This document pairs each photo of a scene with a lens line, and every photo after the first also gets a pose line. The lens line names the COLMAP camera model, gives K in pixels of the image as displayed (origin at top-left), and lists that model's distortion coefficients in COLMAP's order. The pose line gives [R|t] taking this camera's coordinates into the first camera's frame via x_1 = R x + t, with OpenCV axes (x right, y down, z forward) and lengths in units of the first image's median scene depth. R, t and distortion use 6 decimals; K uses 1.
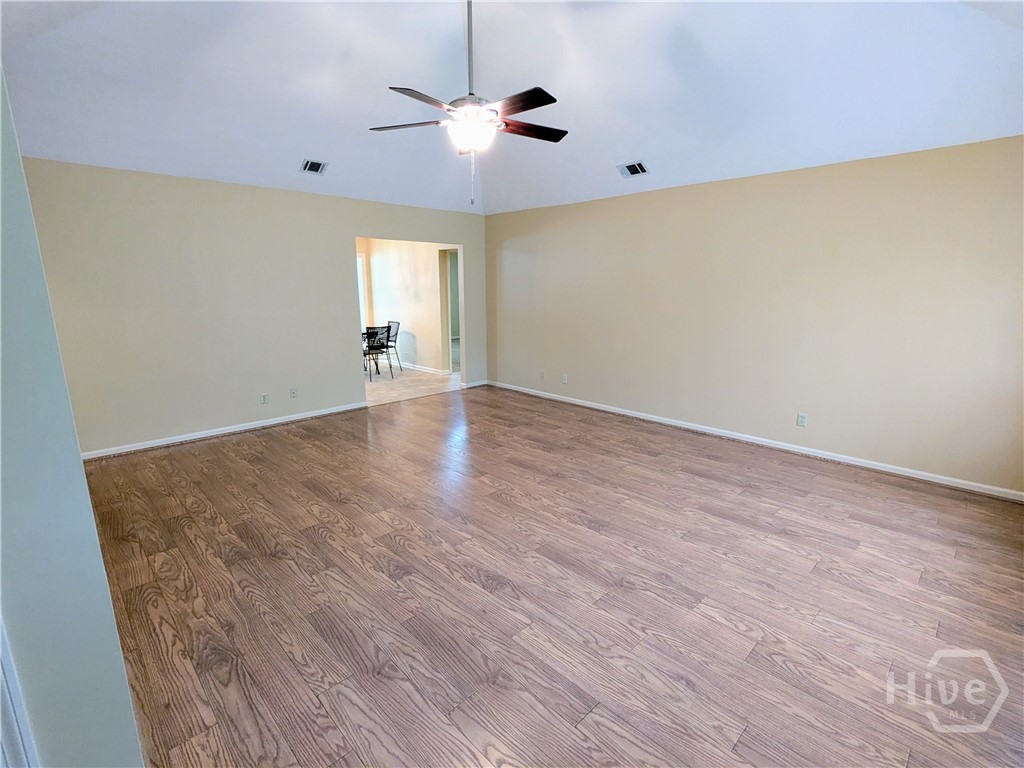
lens RADIAL K [[482.4, 0, 517.6], [0, 482.4, 372.3], [0, 0, 1]] dist [0.000642, 0.000116]
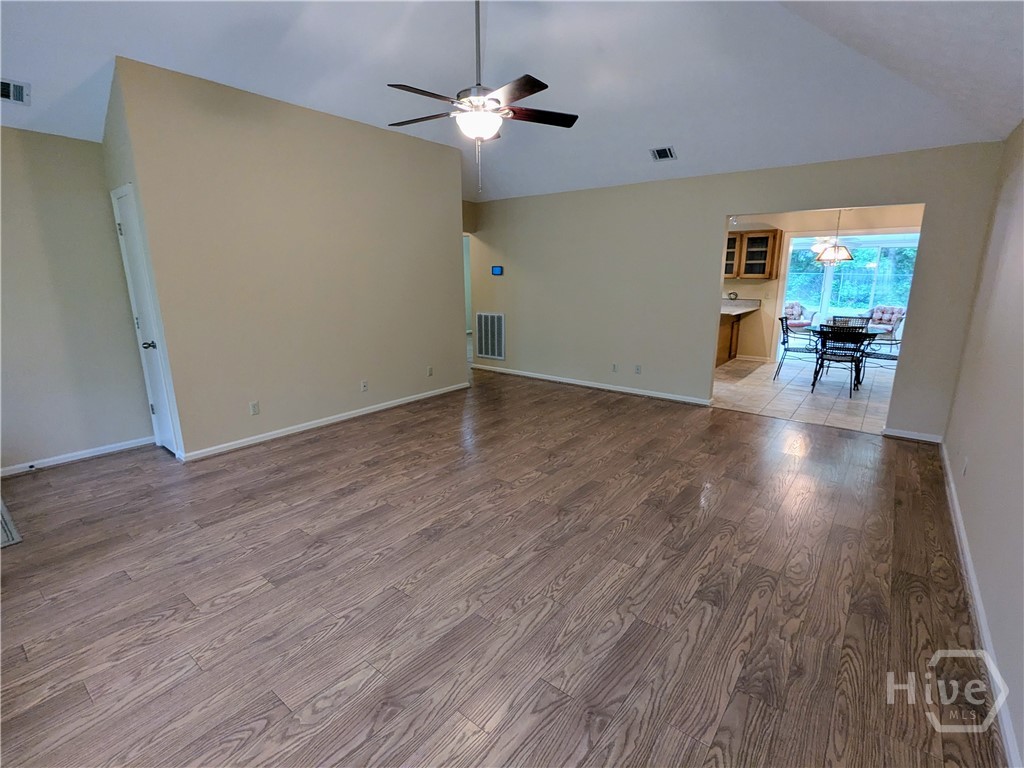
lens RADIAL K [[482.4, 0, 513.9], [0, 482.4, 384.9], [0, 0, 1]] dist [0.000642, 0.000116]
pose [[0.128916, 0.228091, -0.965067, 0.988585], [-0.177452, 0.962786, 0.203848, -0.168414], [0.975649, 0.144974, 0.164593, 0.943284]]
